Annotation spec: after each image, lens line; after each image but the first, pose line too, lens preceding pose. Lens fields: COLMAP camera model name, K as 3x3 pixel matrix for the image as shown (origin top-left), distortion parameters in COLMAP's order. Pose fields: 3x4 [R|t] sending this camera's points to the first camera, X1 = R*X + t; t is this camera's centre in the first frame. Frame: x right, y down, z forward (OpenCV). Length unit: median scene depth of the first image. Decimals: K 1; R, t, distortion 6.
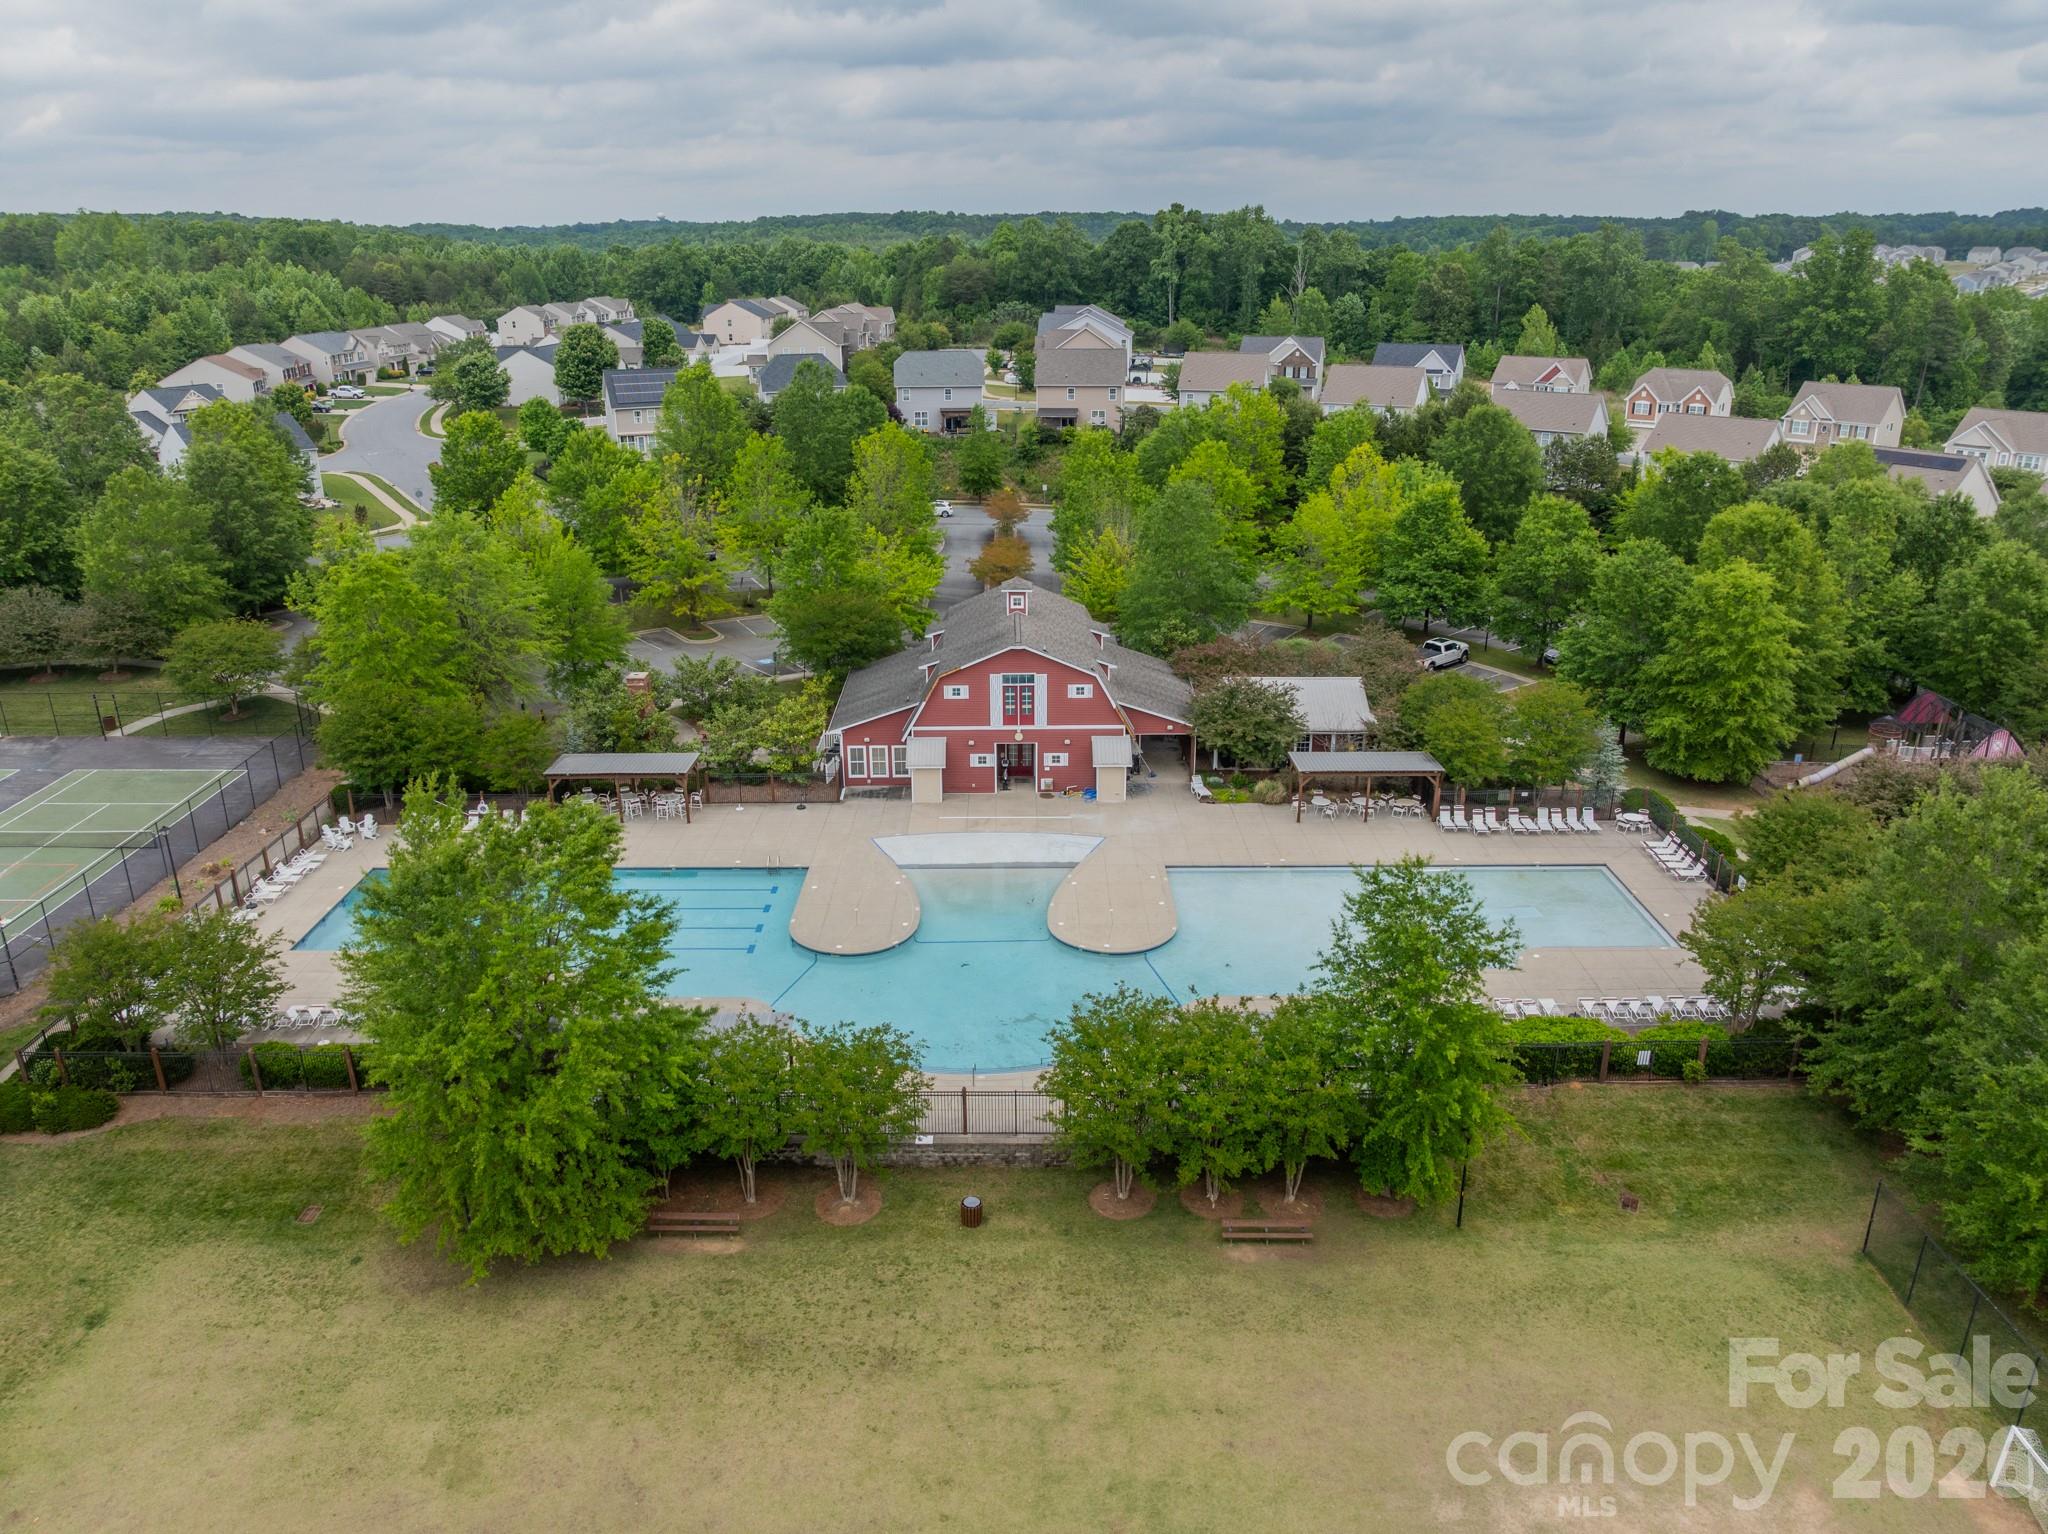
lens RADIAL K [[1438.3, 0, 1014.9], [0, 1438.3, 769.3], [0, 0, 1]] dist [-0.038132, 0.002490]
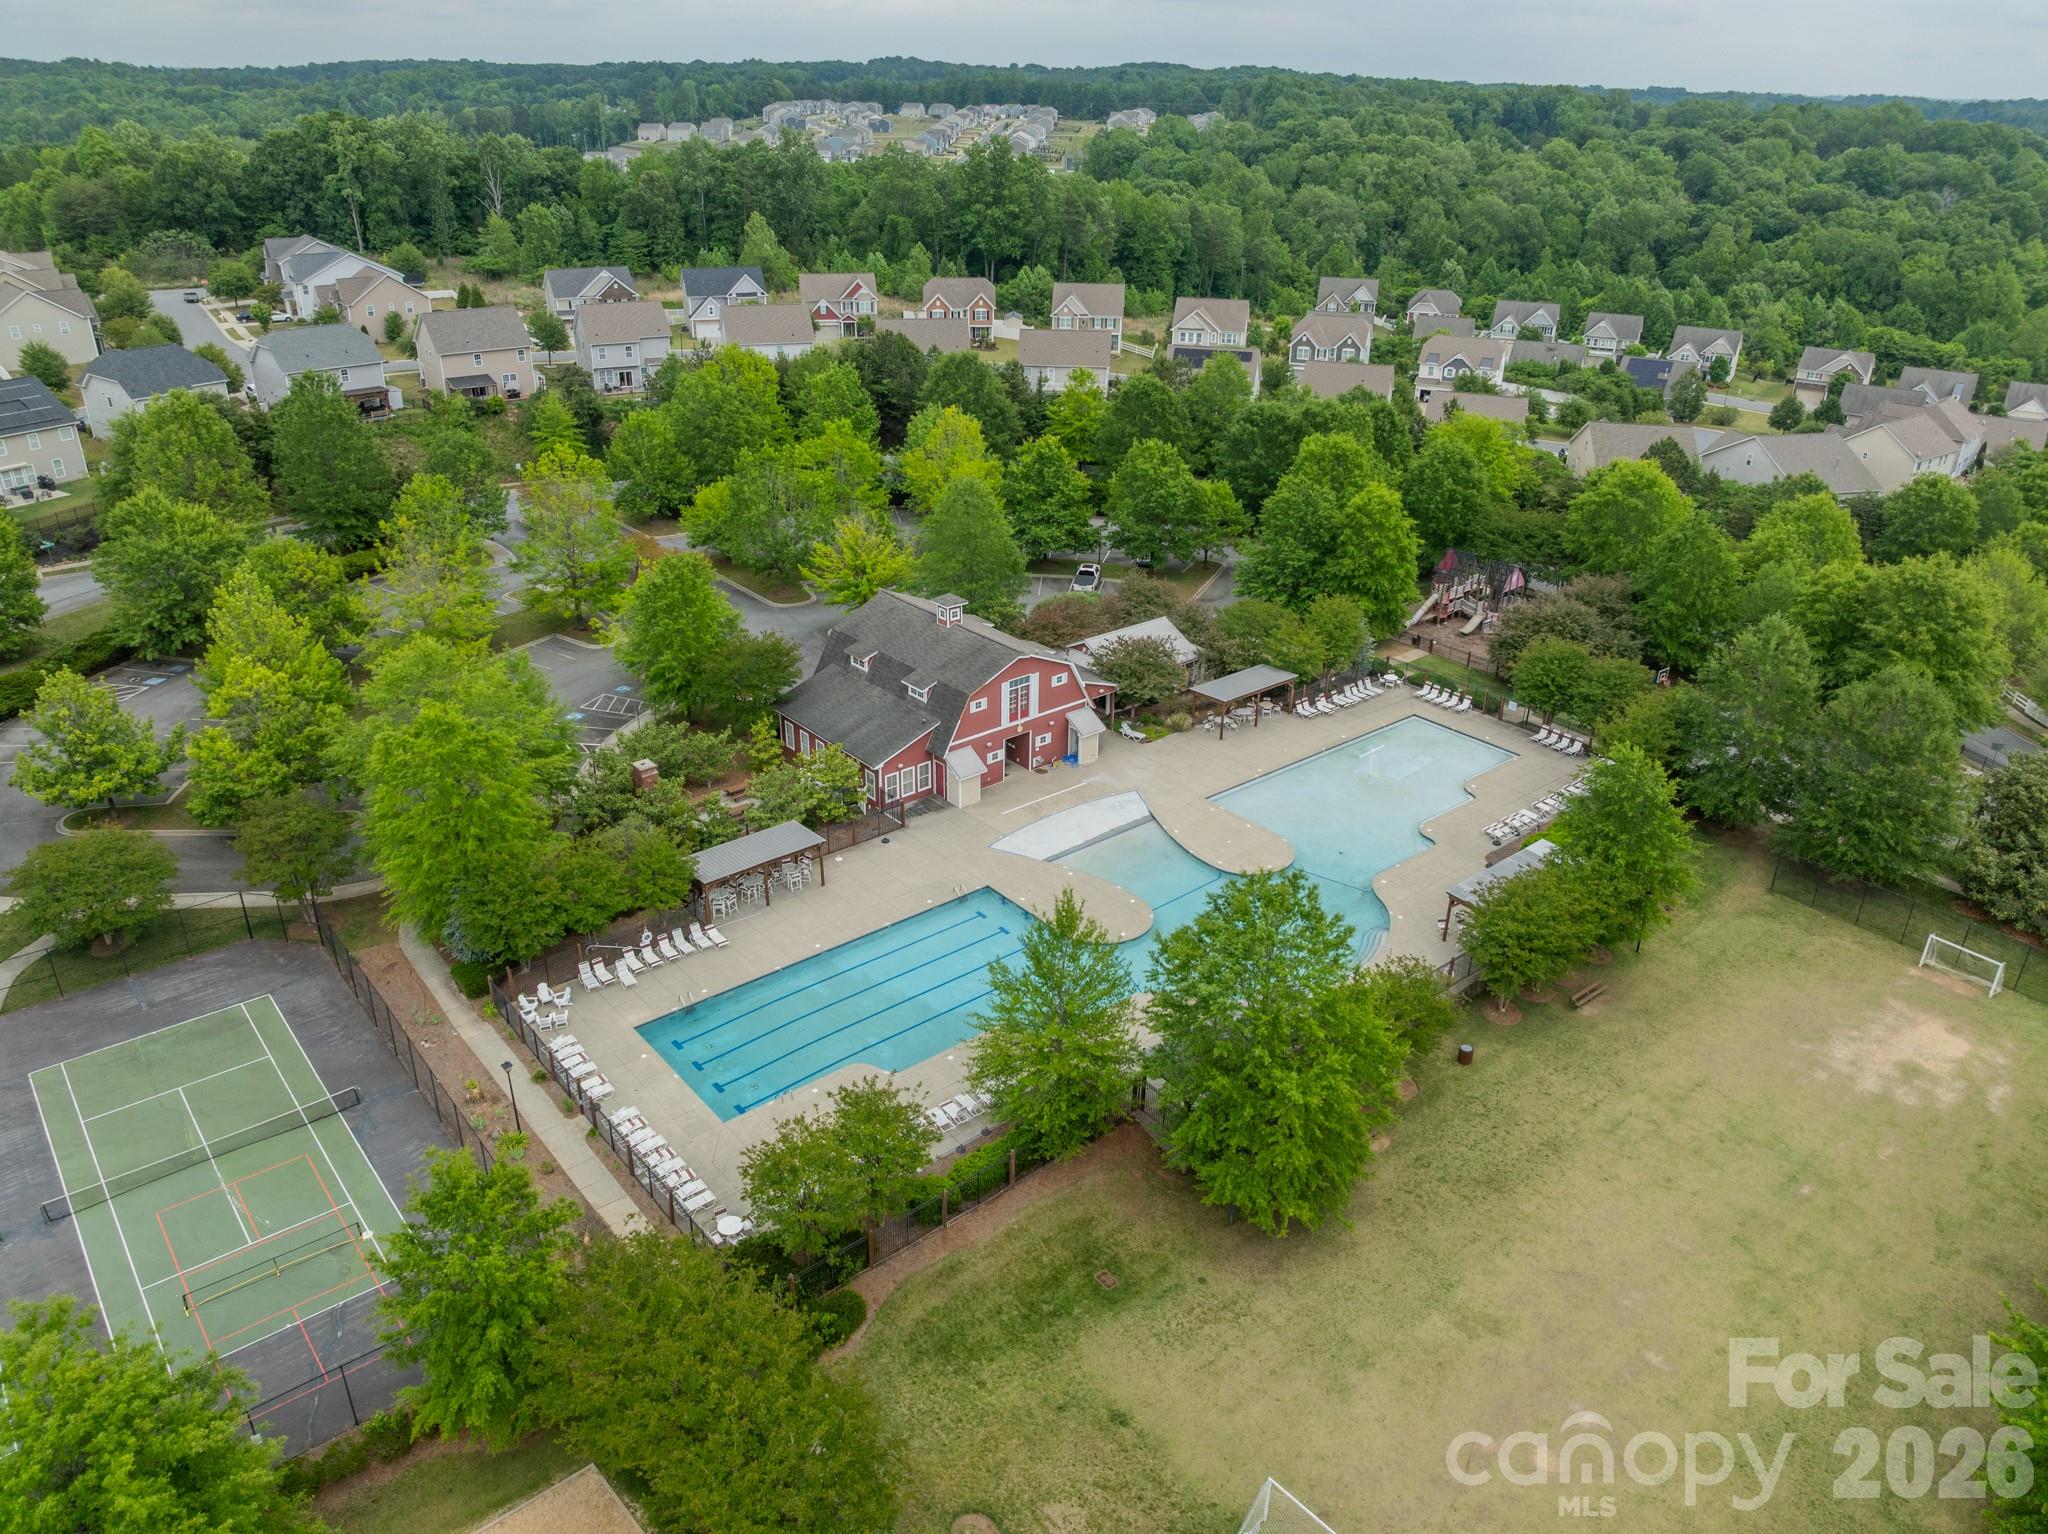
lens RADIAL K [[1438.3, 0, 1014.9], [0, 1438.3, 769.3], [0, 0, 1]] dist [-0.038132, 0.002490]
pose [[0.772241, -0.265733, 0.577088, -0.684163], [0.208064, 0.964016, 0.165477, -0.185383], [-0.600294, -0.007717, 0.799742, 0.060327]]
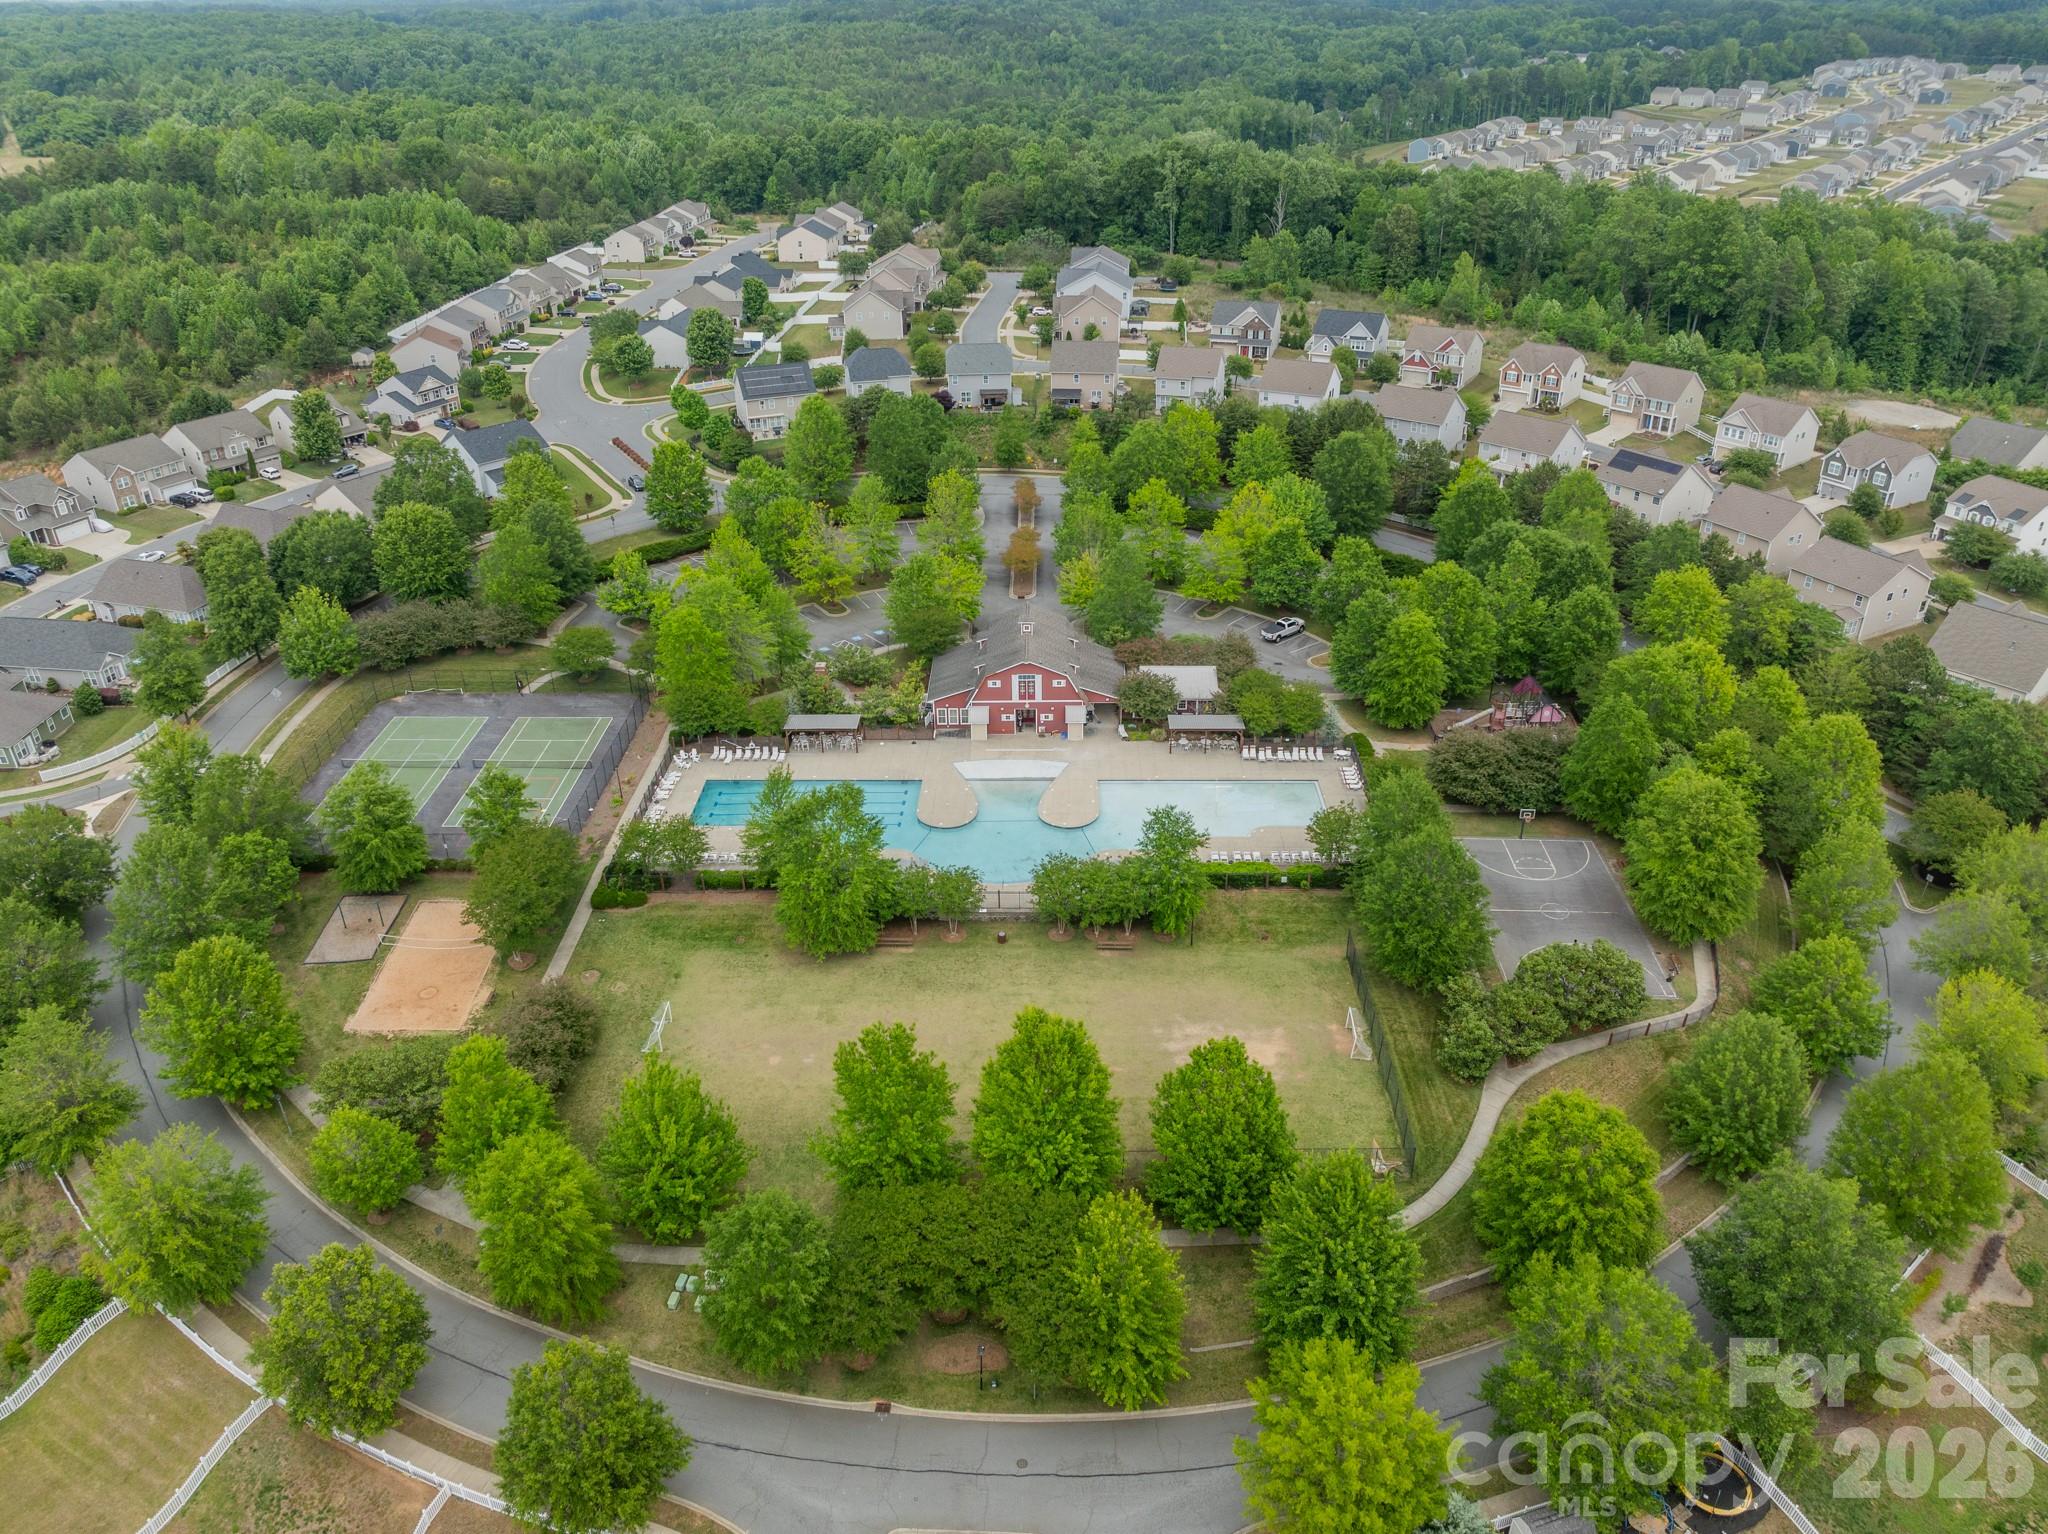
lens RADIAL K [[1438.3, 0, 1014.9], [0, 1438.3, 769.3], [0, 0, 1]] dist [-0.038132, 0.002490]
pose [[0.999718, 0.002677, -0.023580, 0.031575], [0.000883, 0.988735, 0.149671, -0.223601], [0.023715, -0.149650, 0.988455, -0.893120]]
